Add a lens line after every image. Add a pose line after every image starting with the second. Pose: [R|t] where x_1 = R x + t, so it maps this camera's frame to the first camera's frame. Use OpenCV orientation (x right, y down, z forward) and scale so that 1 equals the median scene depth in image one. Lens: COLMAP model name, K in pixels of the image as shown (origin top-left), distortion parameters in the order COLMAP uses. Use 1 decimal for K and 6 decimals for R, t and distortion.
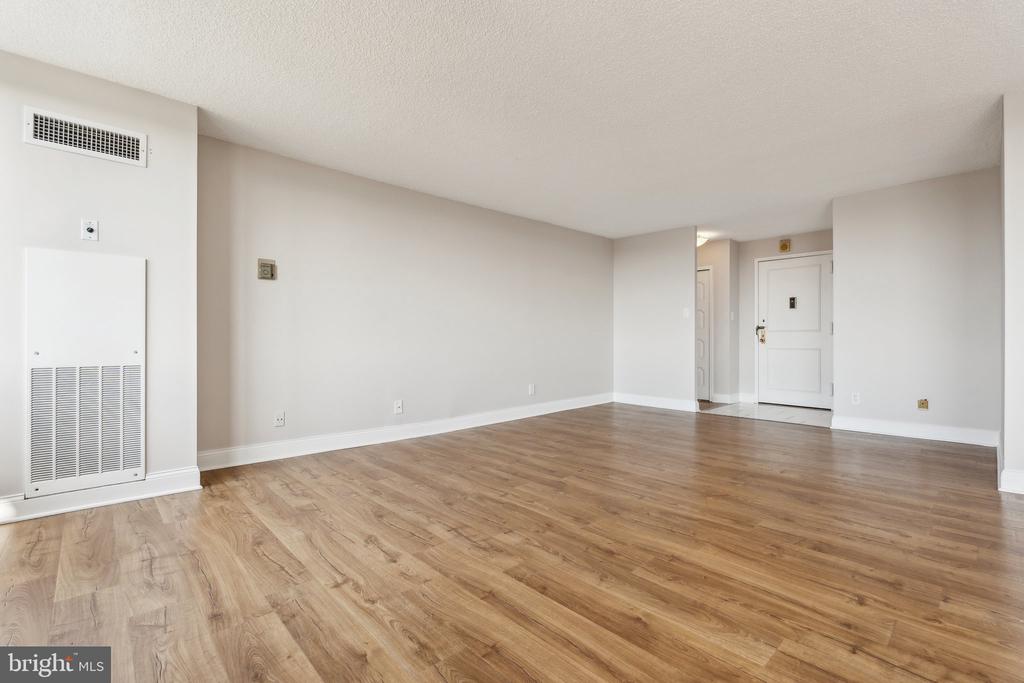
lens RADIAL K [[453.0, 0, 507.5], [0, 453.0, 333.9], [0, 0, 1]] dist [-0.001665, 0.000332]
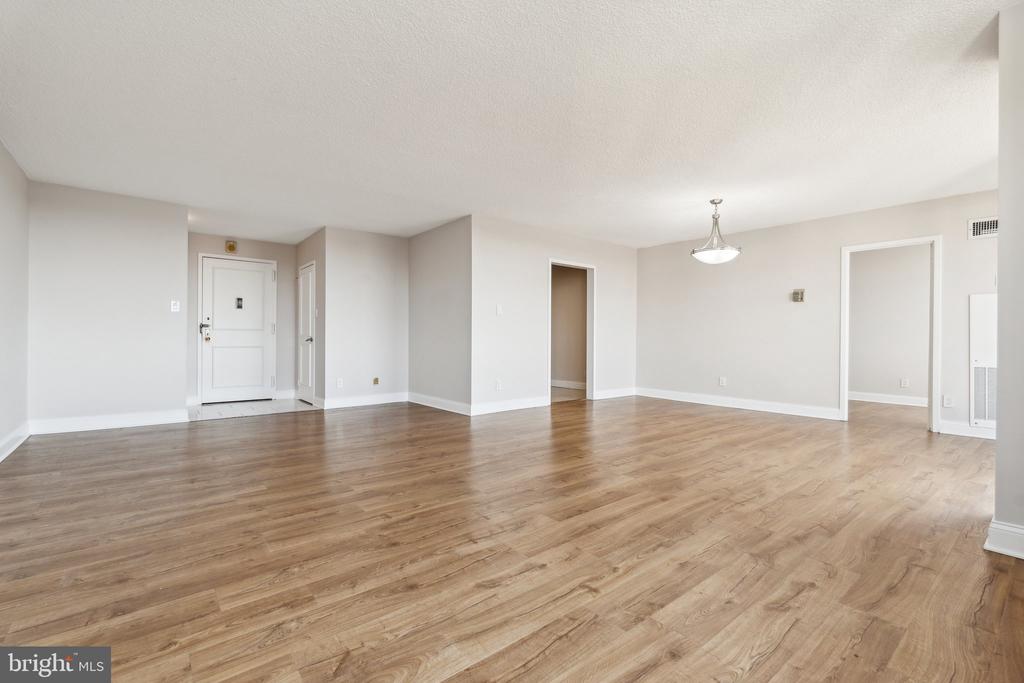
lens RADIAL K [[453.0, 0, 507.5], [0, 453.0, 333.9], [0, 0, 1]] dist [-0.001665, 0.000332]
pose [[0.066957, 0.014499, 0.997651, -1.093283], [-0.018827, 0.999735, -0.013266, 0.013268], [-0.997578, -0.017895, 0.067212, 0.898281]]
